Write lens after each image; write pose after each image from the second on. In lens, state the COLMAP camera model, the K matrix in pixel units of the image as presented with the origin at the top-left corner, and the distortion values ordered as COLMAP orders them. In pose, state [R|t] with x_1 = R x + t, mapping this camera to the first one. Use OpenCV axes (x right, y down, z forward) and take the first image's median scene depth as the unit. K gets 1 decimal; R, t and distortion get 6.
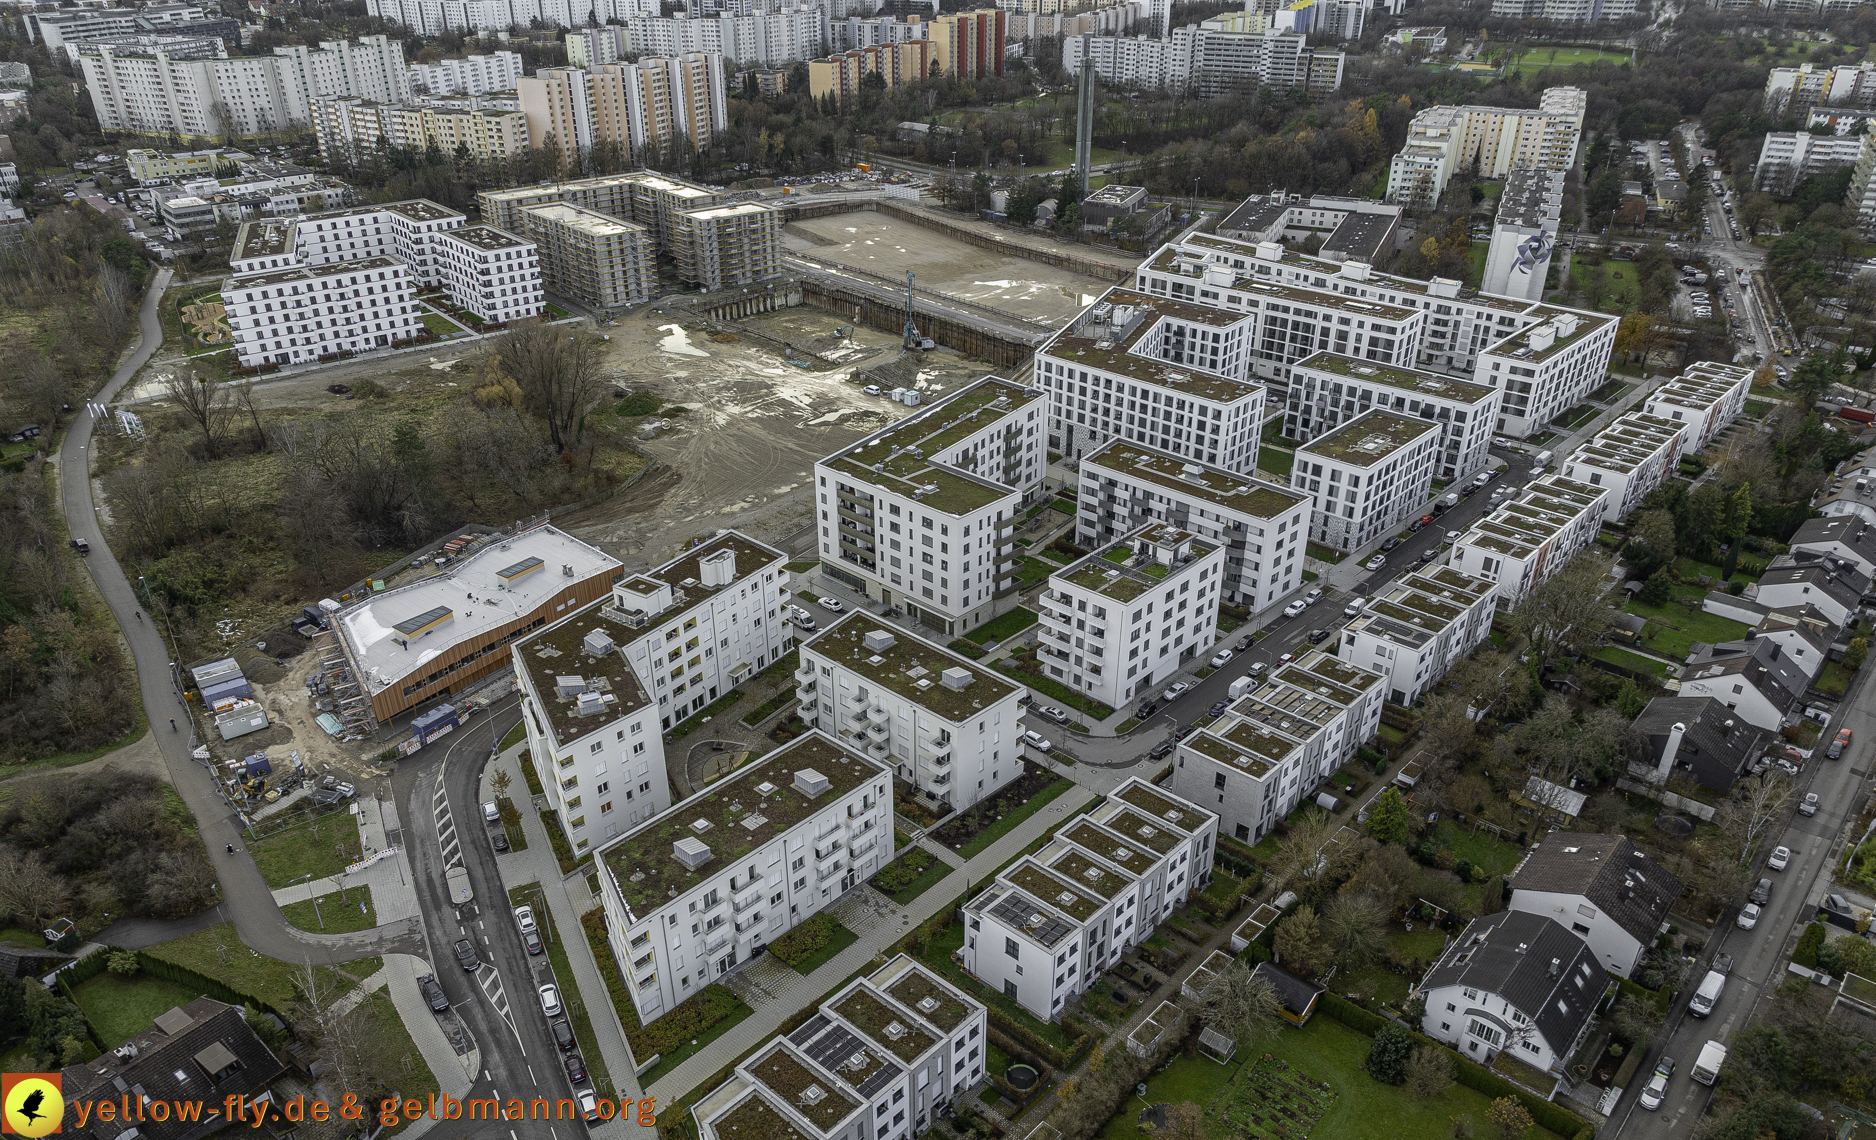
lens RADIAL K [[1321.2, 0, 934.0], [0, 1321.2, 697.3], [0, 0, 1]] dist [-0.029518, 0.021793]
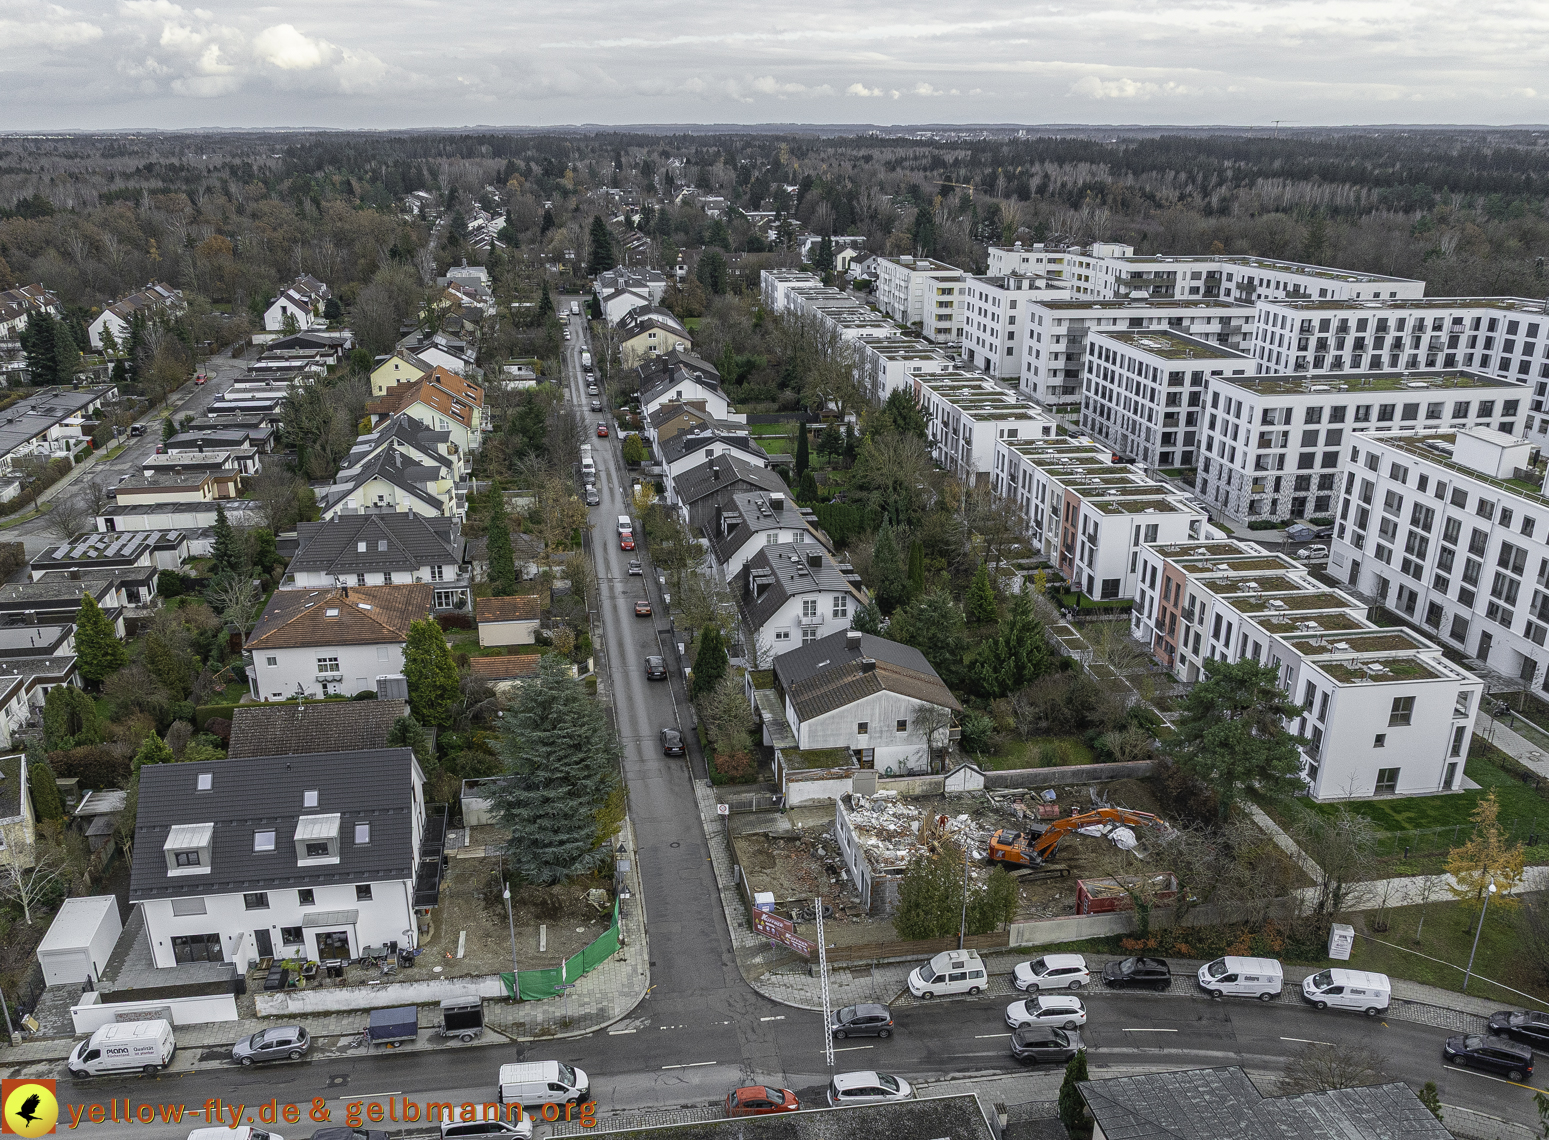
lens RADIAL K [[1315.3, 0, 767.1], [0, 1315.3, 692.2], [0, 0, 1]] dist [-0.024486, 0.005065]
pose [[-0.631511, 0.307872, -0.711624, 1.094628], [-0.409843, 0.646555, 0.643424, -0.460913], [0.658197, 0.697984, -0.282127, 1.153663]]
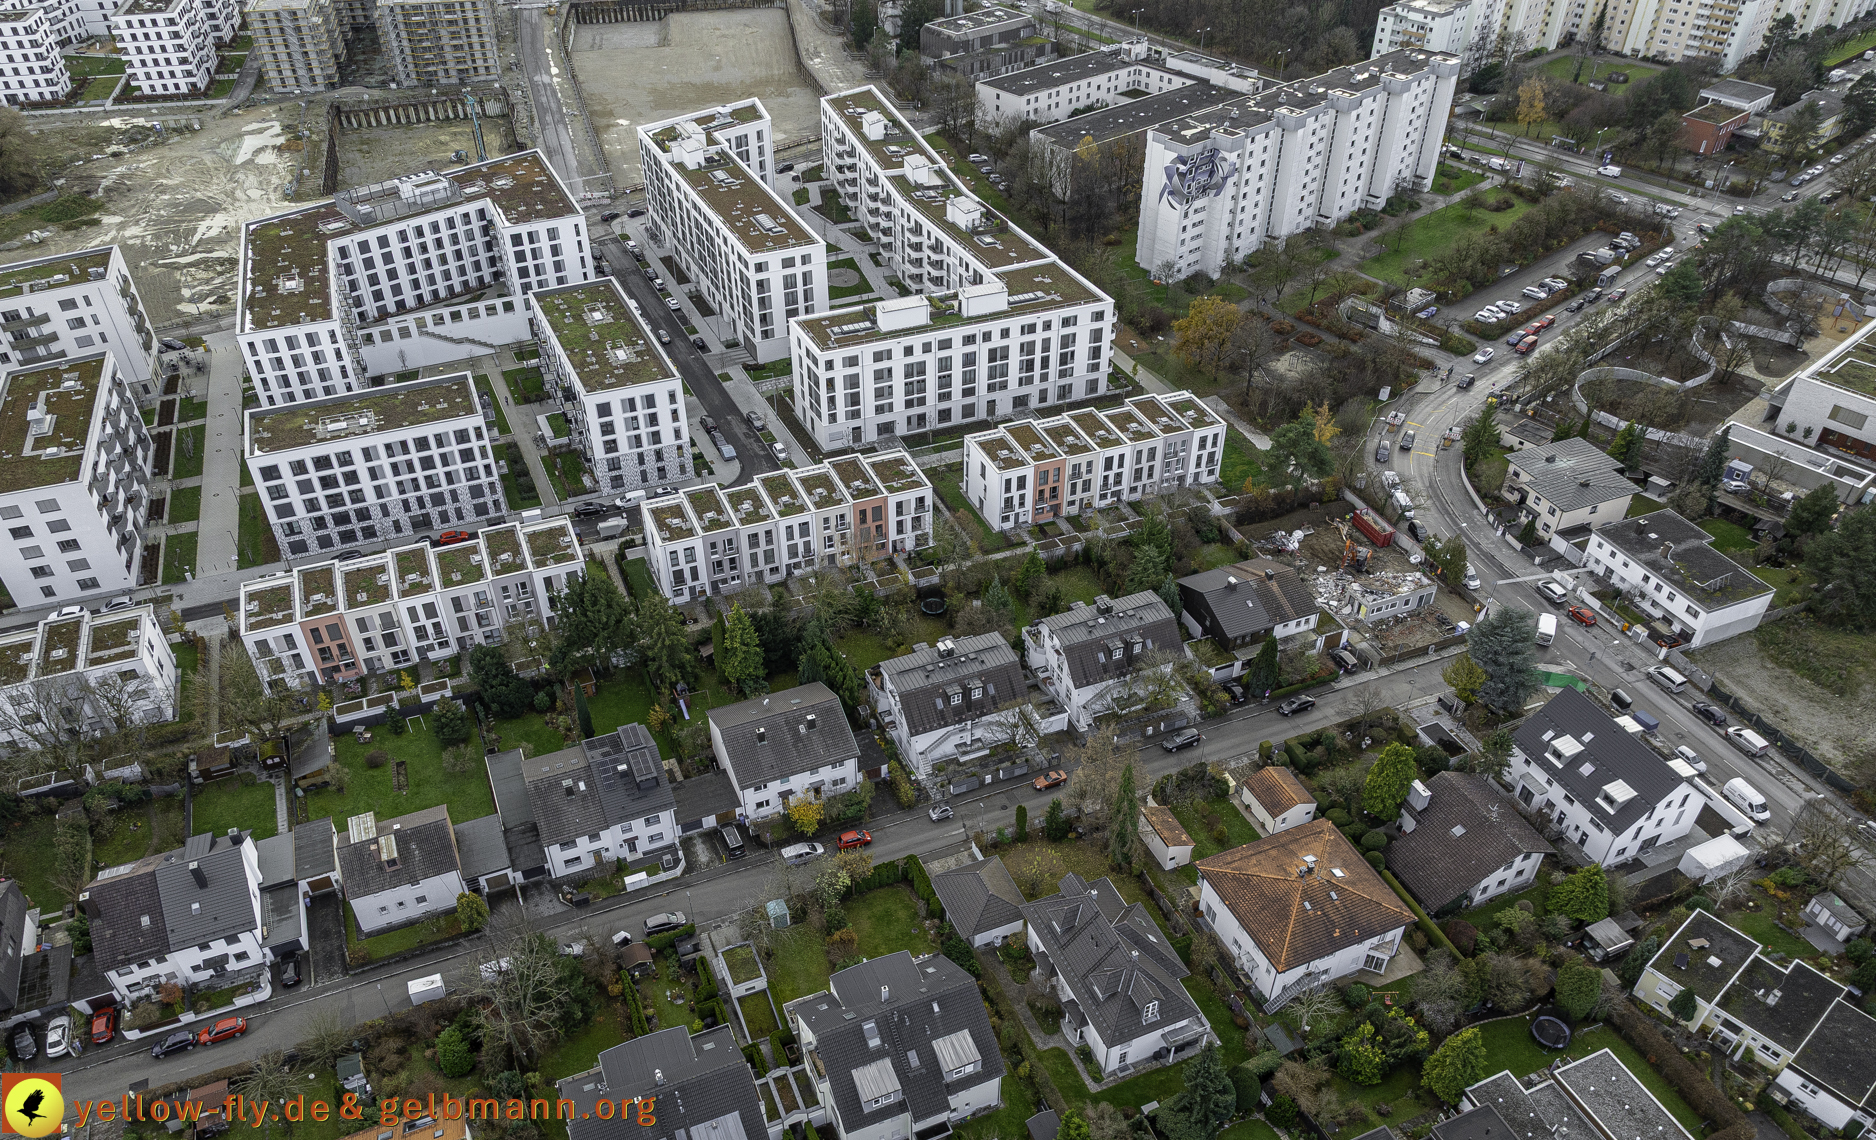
lens RADIAL K [[1321.2, 0, 932.0], [0, 1321.2, 699.6], [0, 0, 1]] dist [-0.029518, 0.021793]
pose [[0.902704, 0.280466, -0.326288, 0.860038], [-0.227255, 0.954733, 0.191937, -0.244171], [0.365350, -0.099112, 0.925579, 0.387385]]
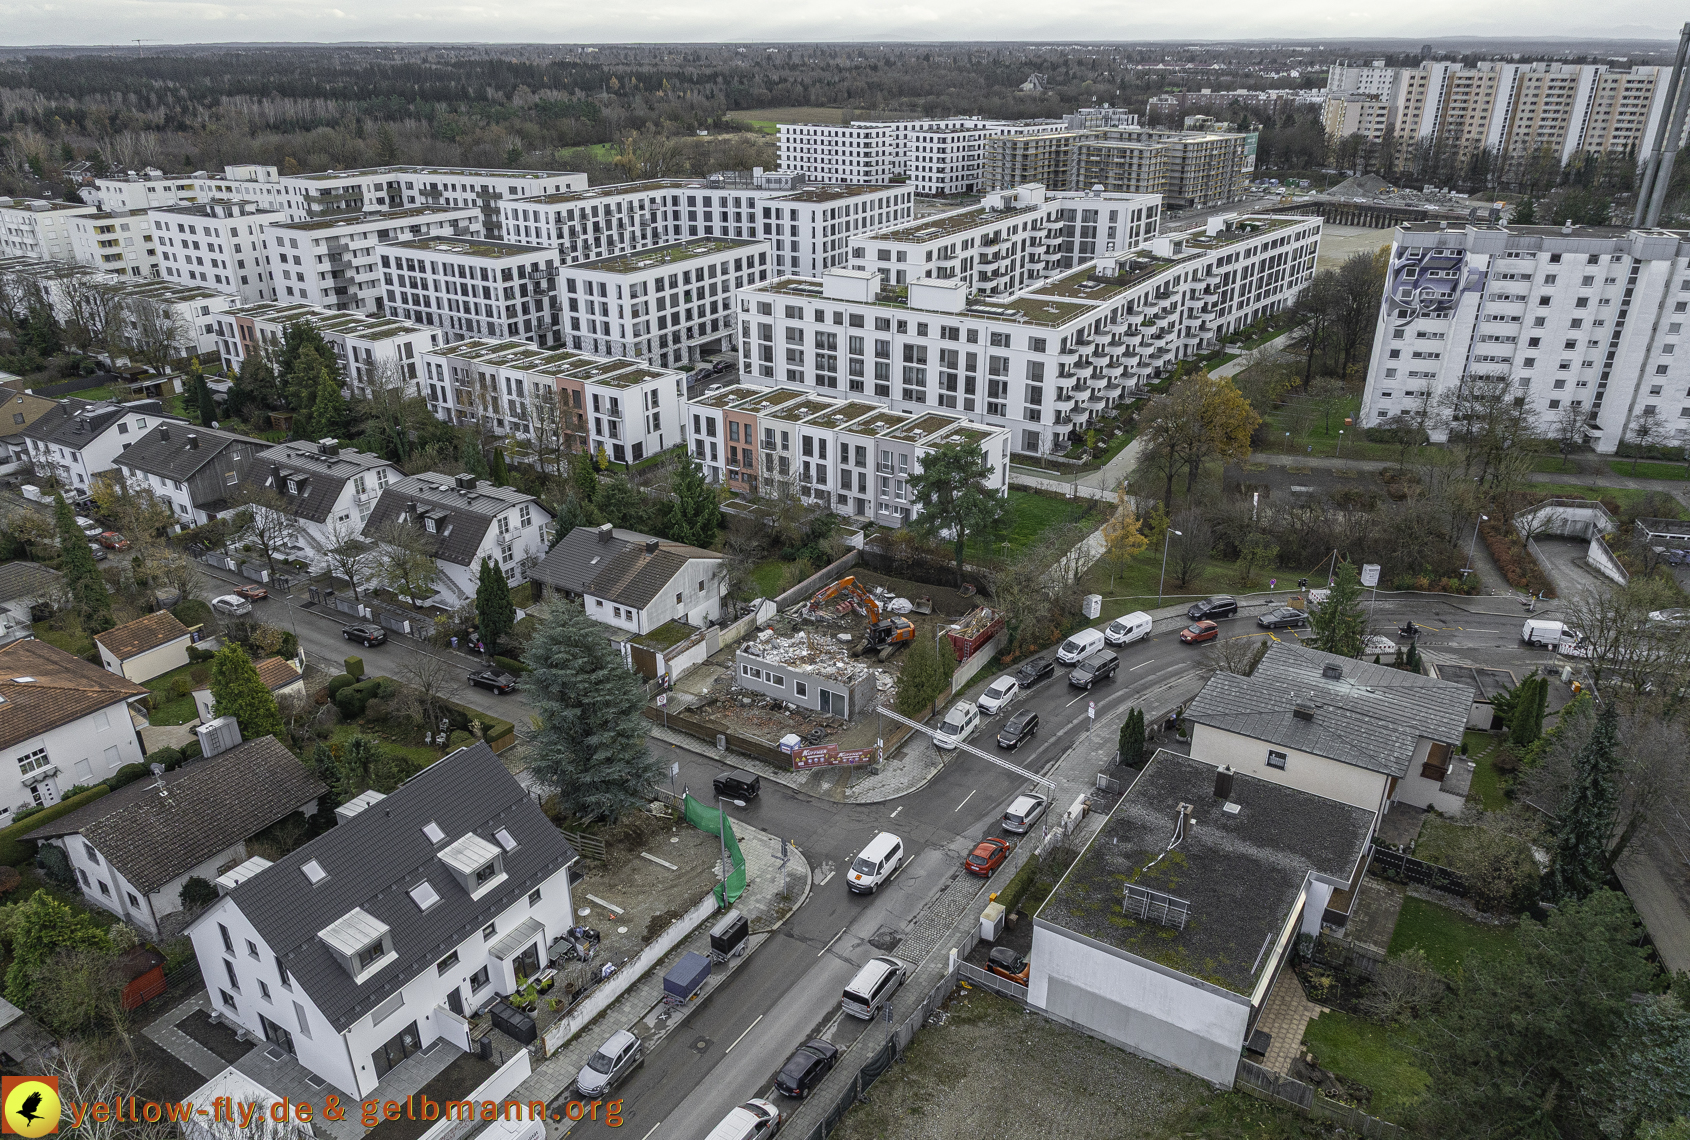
lens RADIAL K [[1185.2, 0, 842.8], [0, 1185.2, 632.2], [0, 0, 1]] dist [-0.027017, 0.017363]
pose [[0.167113, 0.440592, -0.882016, 1.163786], [-0.520787, 0.799058, 0.300479, -0.348600], [0.837170, 0.409129, 0.362988, 0.972562]]
